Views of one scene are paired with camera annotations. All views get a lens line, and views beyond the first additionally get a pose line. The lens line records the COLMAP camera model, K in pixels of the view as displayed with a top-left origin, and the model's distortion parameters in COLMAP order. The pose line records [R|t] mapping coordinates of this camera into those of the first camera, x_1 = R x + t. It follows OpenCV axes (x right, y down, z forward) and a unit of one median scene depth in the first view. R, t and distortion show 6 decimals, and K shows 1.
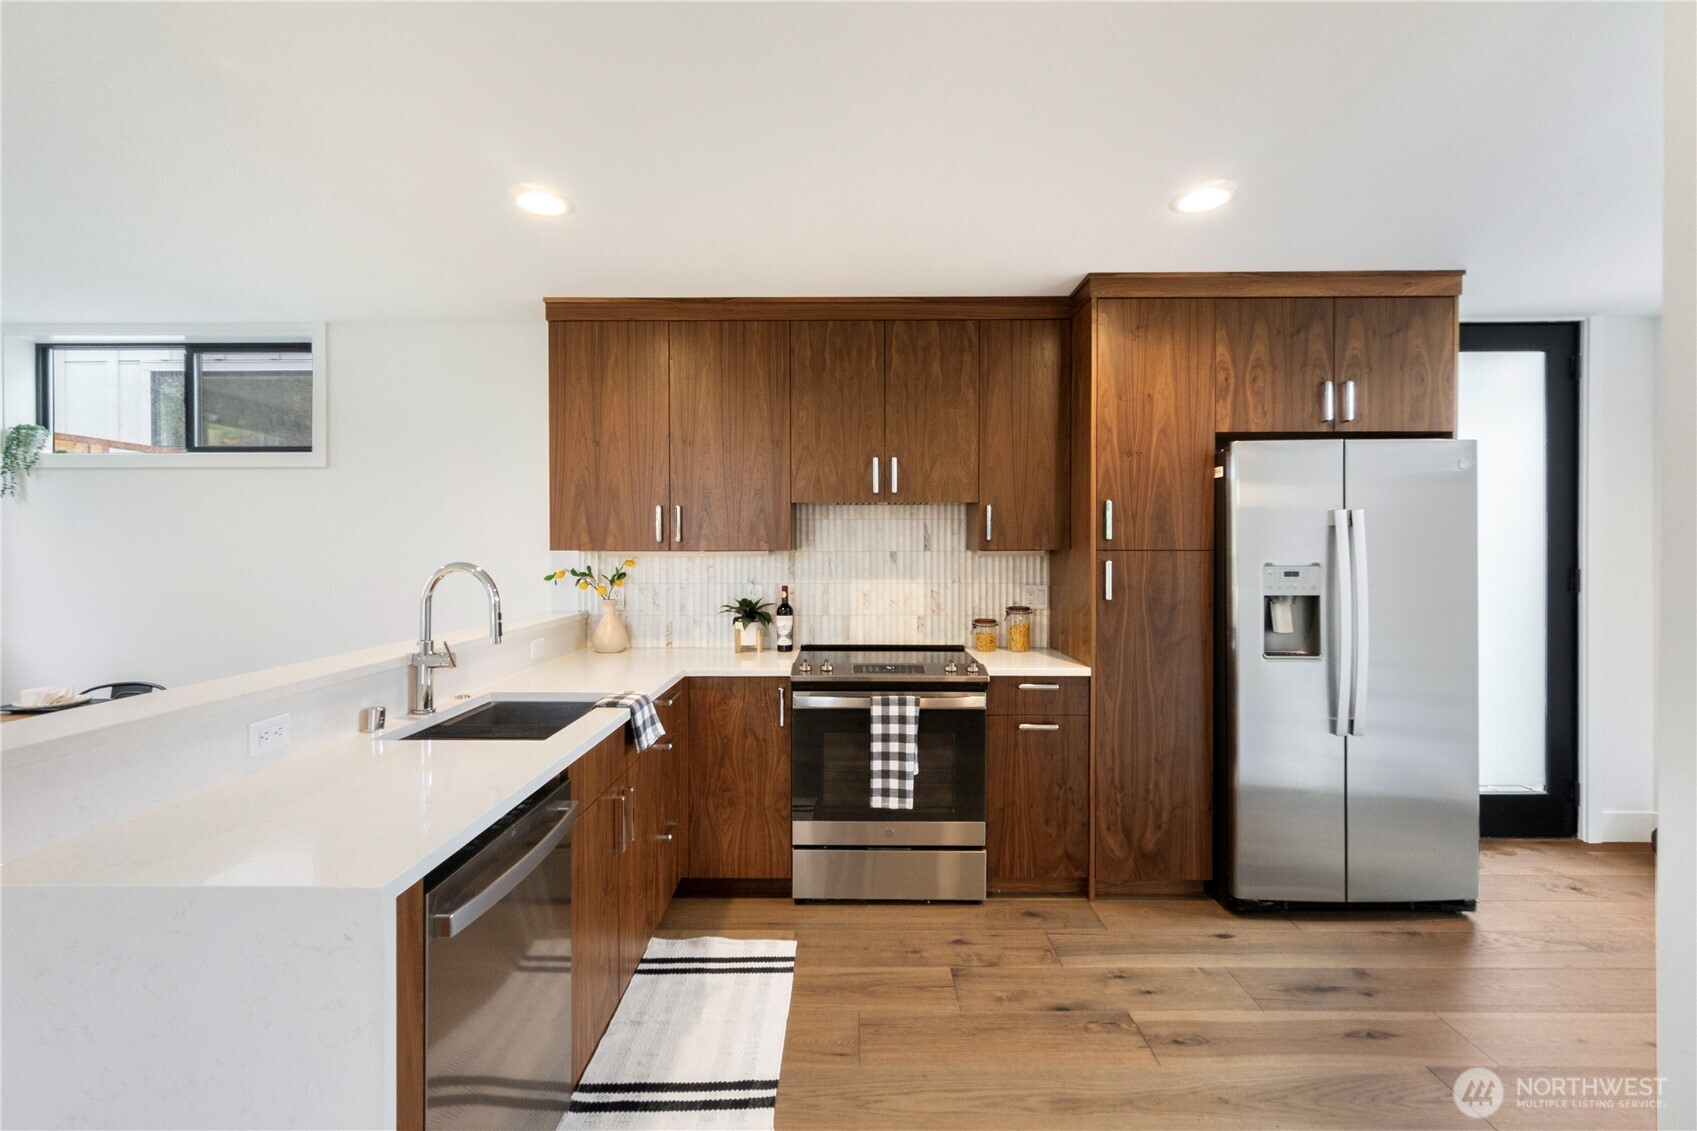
lens RADIAL K [[764.6, 0, 842.6], [0, 764.6, 552.4], [0, 0, 1]] dist [-0.002010, -0.000962]
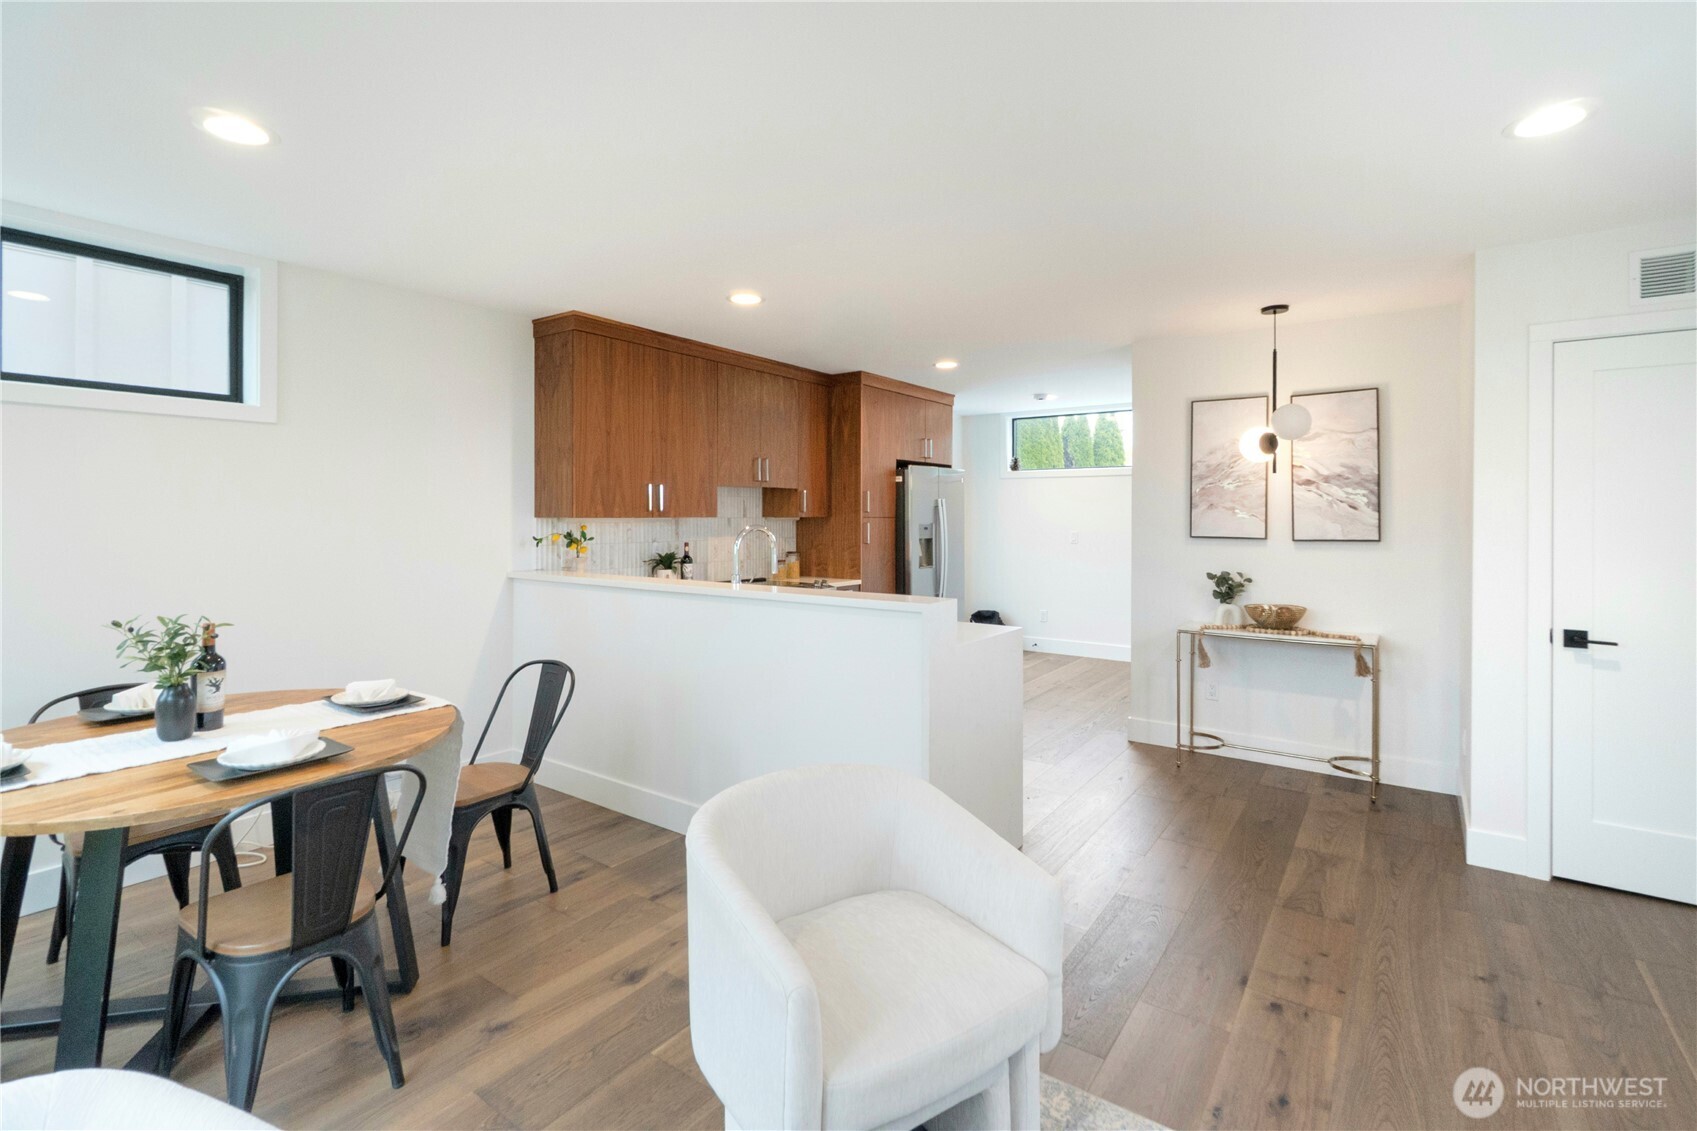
lens RADIAL K [[764.6, 0, 840.1], [0, 764.6, 525.8], [0, 0, 1]] dist [-0.002010, -0.000962]
pose [[0.585702, -0.008444, 0.810483, -1.239164], [0.002253, 0.999959, 0.008791, 0.001070], [-0.810524, -0.003323, 0.585697, -0.064659]]
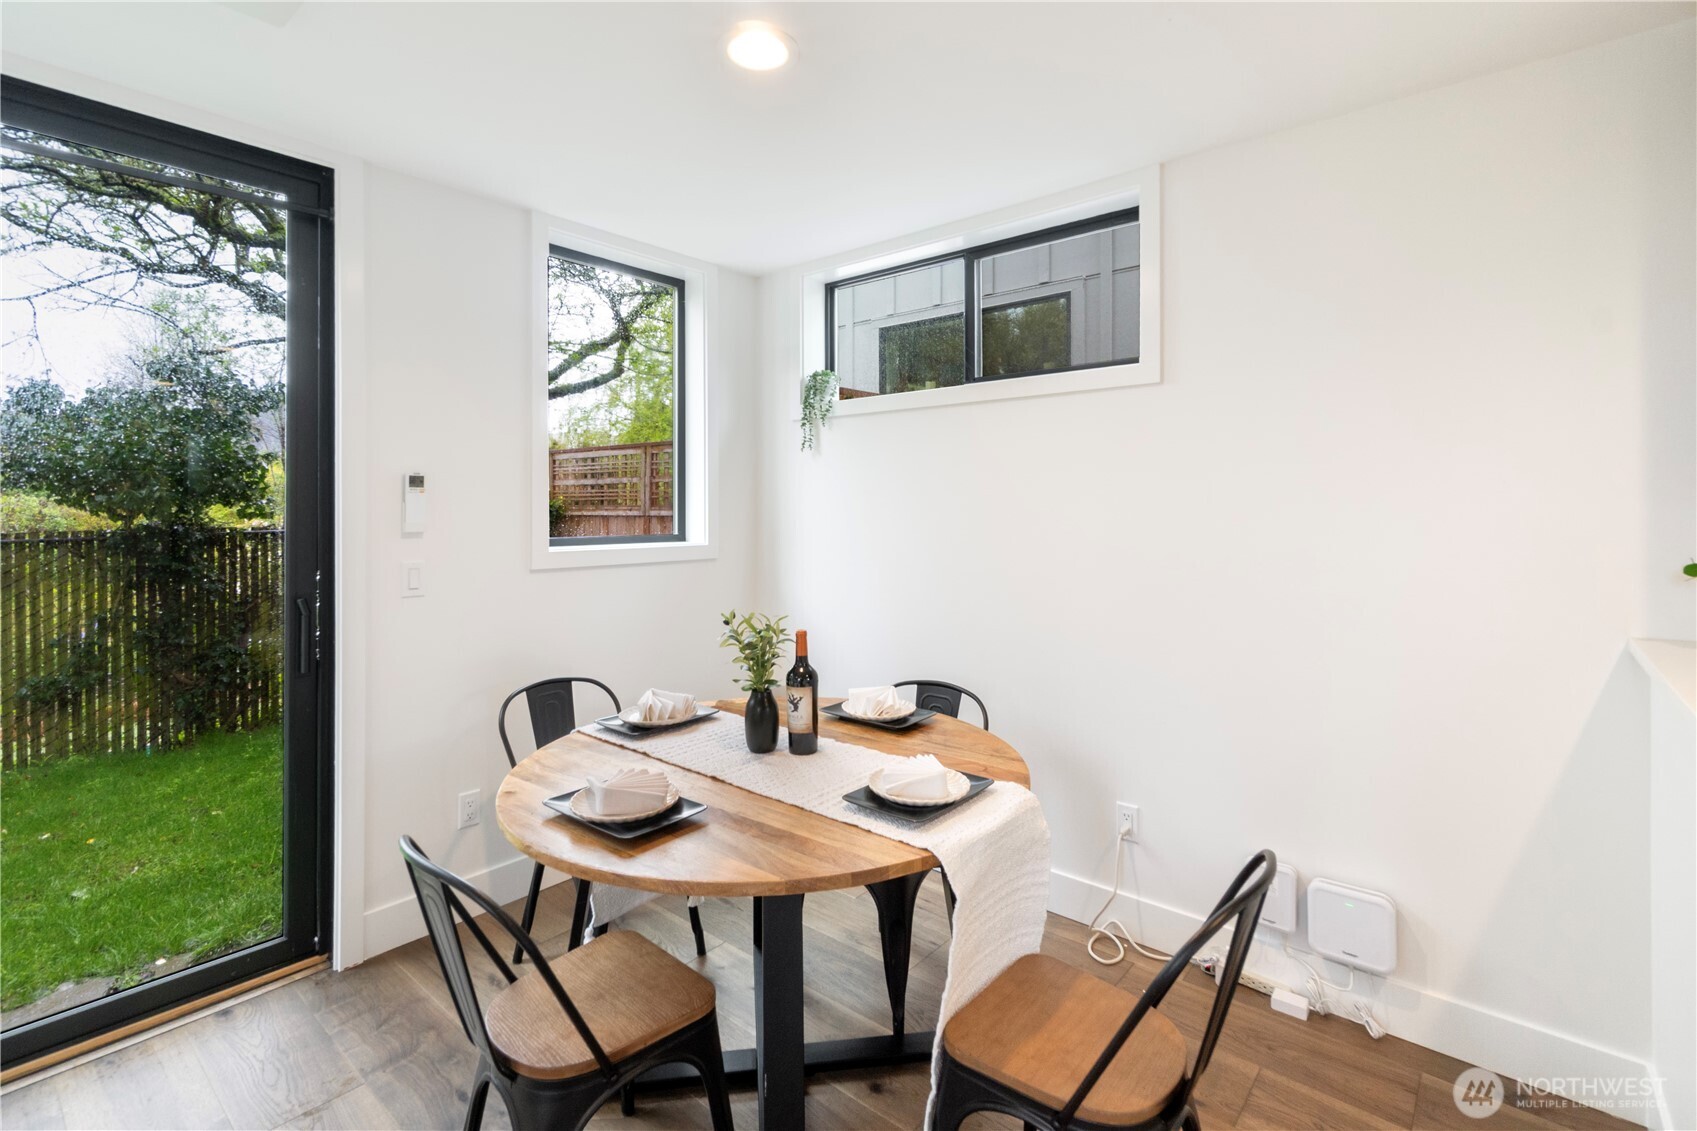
lens RADIAL K [[764.6, 0, 829.4], [0, 764.6, 503.9], [0, 0, 1]] dist [-0.002010, -0.000962]
pose [[0.752915, -0.002784, -0.658112, -0.562927], [-0.001613, 0.999980, -0.006075, -0.003347], [0.658116, 0.005635, 0.752895, 0.388200]]
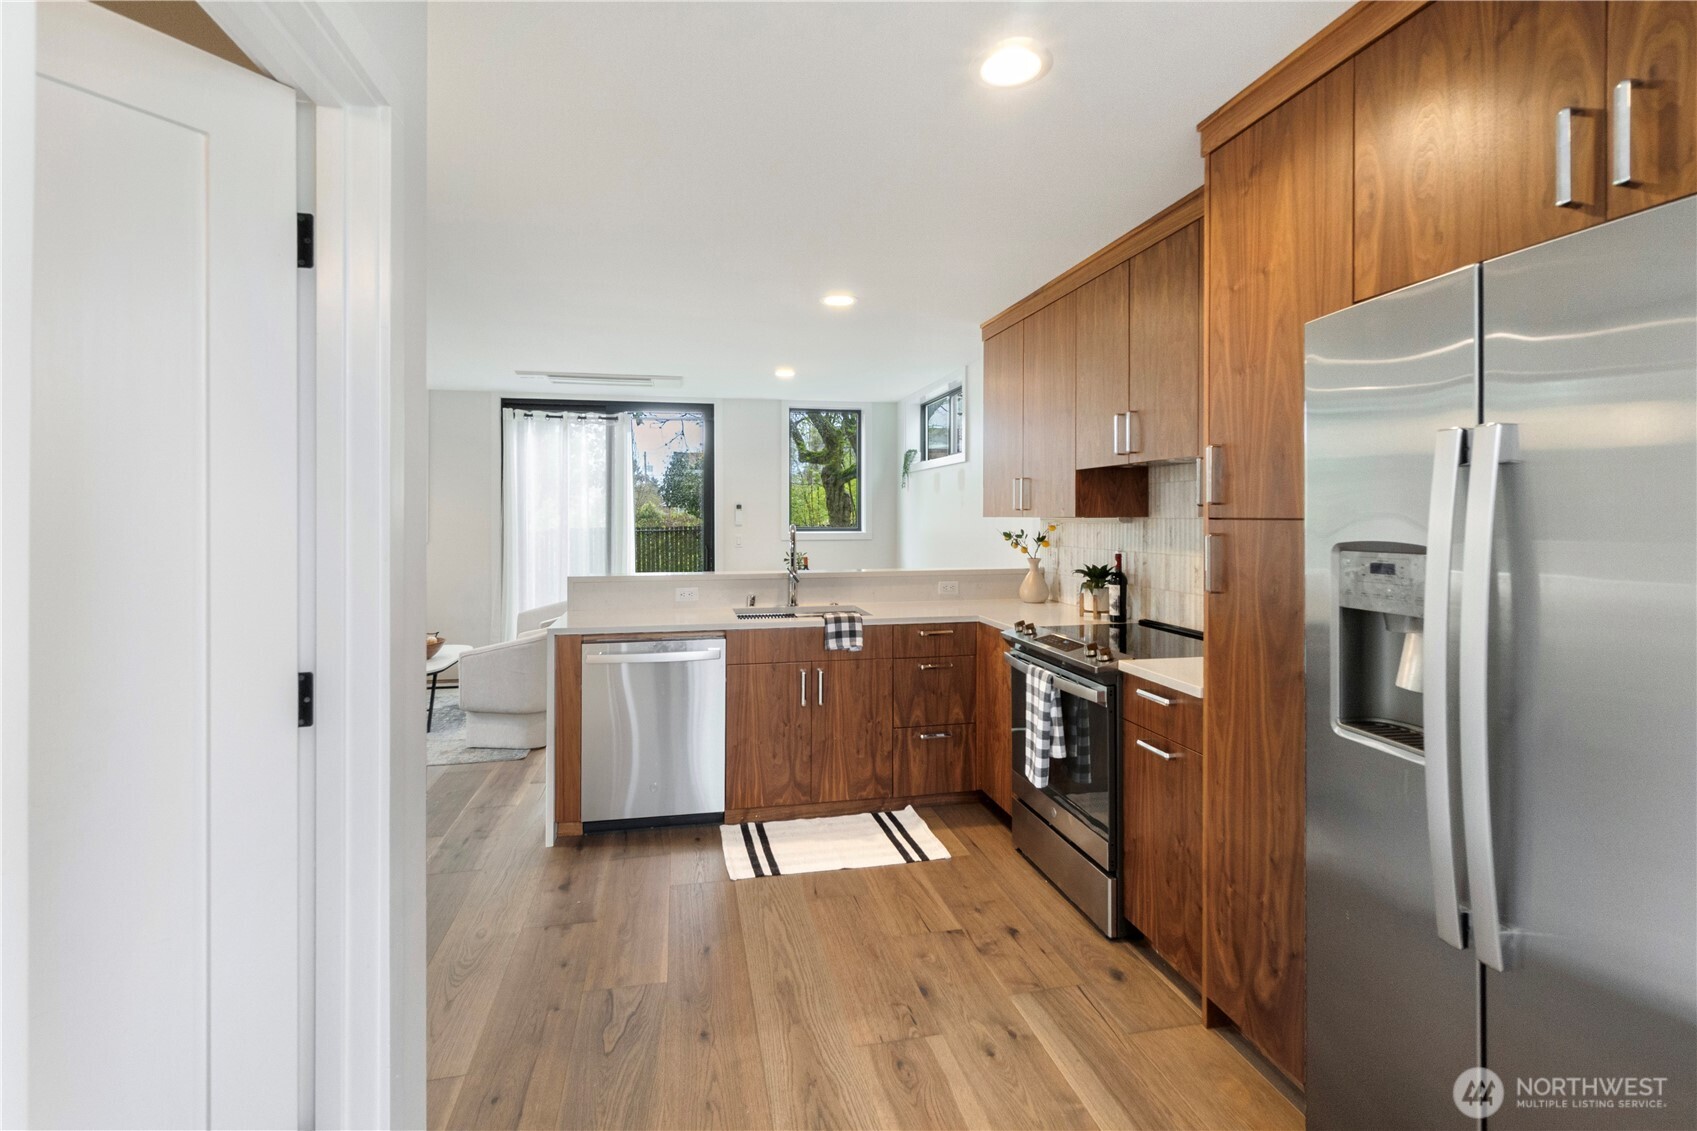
lens RADIAL K [[764.6, 0, 823.8], [0, 764.6, 508.5], [0, 0, 1]] dist [-0.002010, -0.000962]
pose [[0.206268, -0.008925, -0.978455, 0.875826], [-0.001229, 0.999955, -0.009380, -0.004637], [0.978495, 0.003138, 0.206248, 0.484687]]
